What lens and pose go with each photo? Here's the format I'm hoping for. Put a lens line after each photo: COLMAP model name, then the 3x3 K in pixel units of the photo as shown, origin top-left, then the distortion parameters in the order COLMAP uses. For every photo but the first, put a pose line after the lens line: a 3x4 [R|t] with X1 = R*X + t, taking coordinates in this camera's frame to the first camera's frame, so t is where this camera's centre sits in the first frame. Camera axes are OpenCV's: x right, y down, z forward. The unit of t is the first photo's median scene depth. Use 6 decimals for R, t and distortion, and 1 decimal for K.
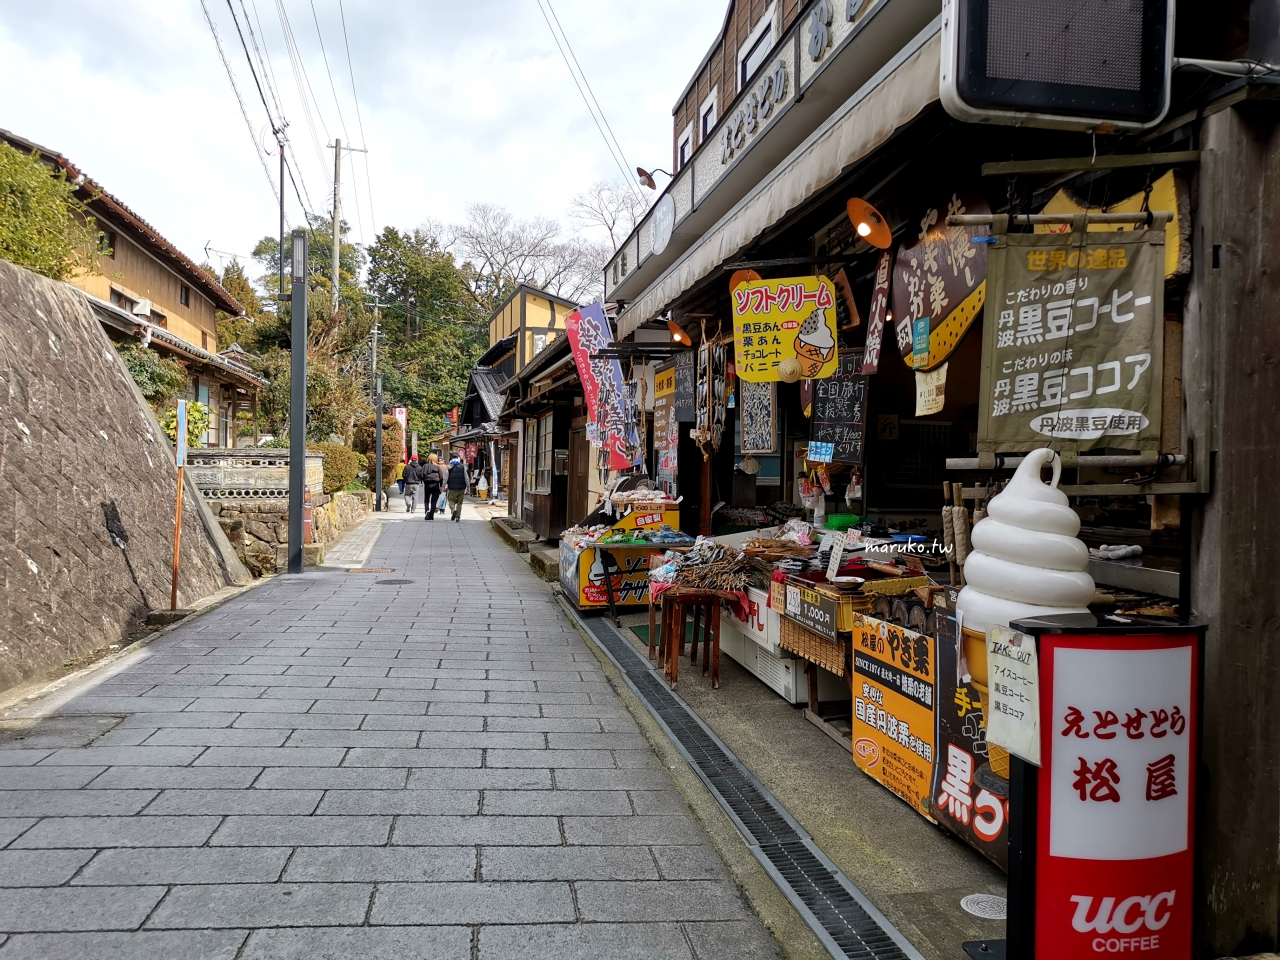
lens RADIAL K [[987.5, 0, 640.7], [0, 987.5, 476.9], [0, 0, 1]] dist [0.057368, -0.053461]
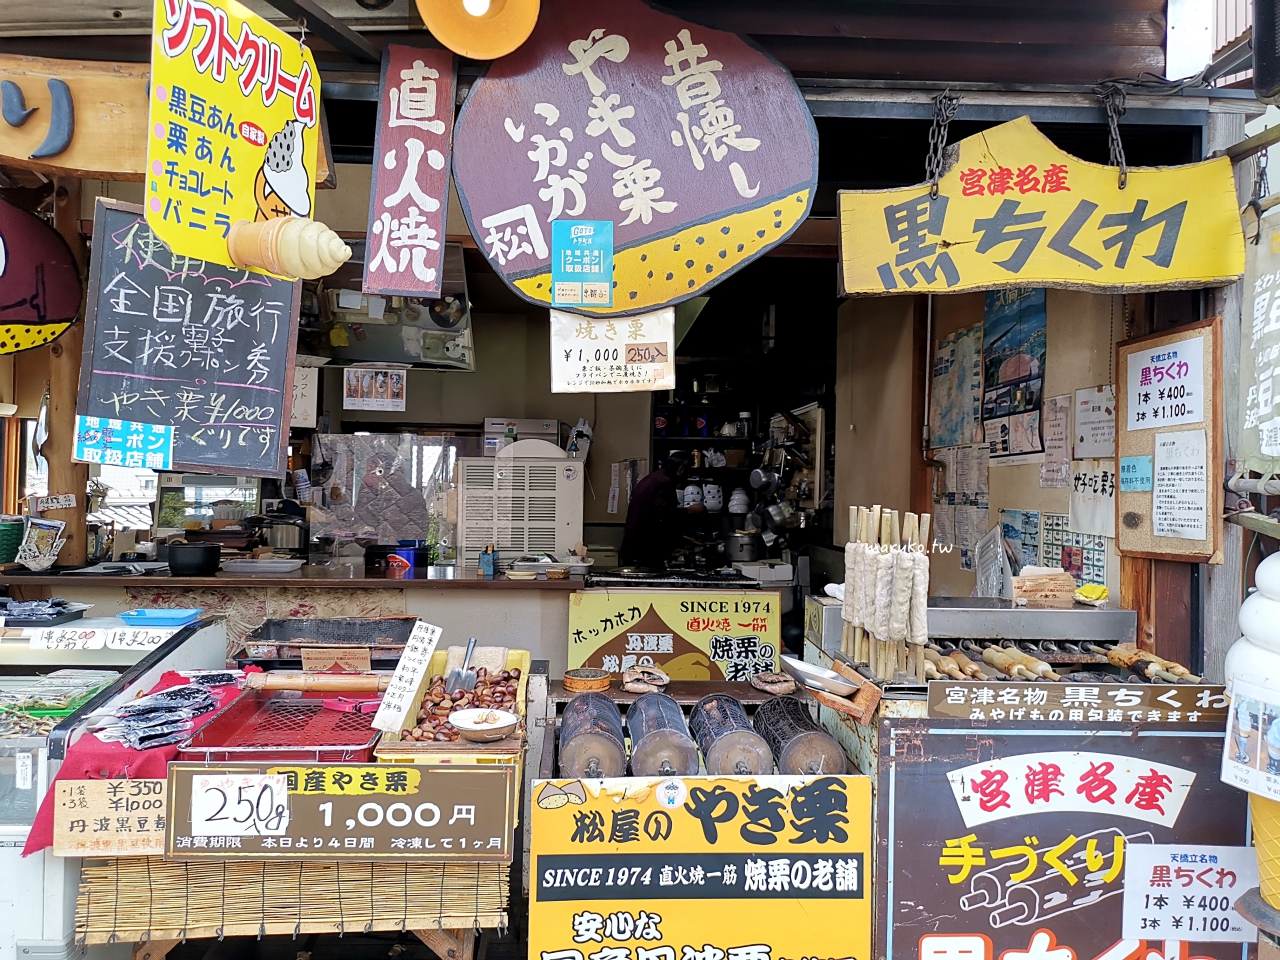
lens RADIAL K [[987.5, 0, 640.7], [0, 987.5, 476.9], [0, 0, 1]] dist [0.057368, -0.053461]
pose [[0.129000, -0.001196, 0.991644, -0.265636], [-0.002671, 0.999995, 0.001553, -0.014820], [-0.991641, -0.002849, 0.128996, 0.884476]]
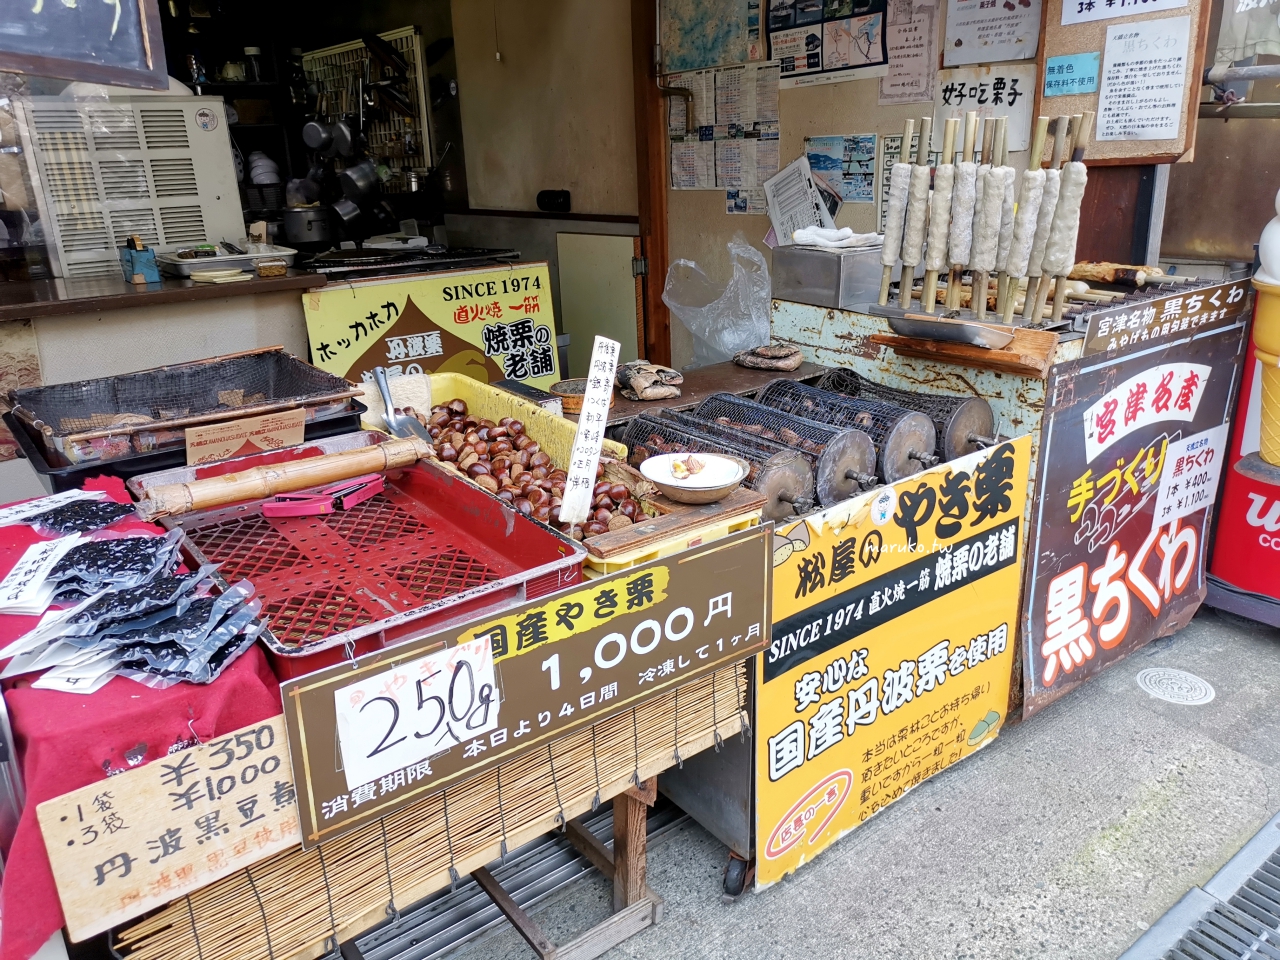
lens RADIAL K [[987.5, 0, 640.7], [0, 987.5, 476.9], [0, 0, 1]] dist [0.057368, -0.053461]
pose [[-0.461458, -0.273311, 0.844013, -0.050715], [0.042930, 0.943369, 0.328956, 0.002270], [-0.886123, 0.188033, -0.423592, 1.177778]]
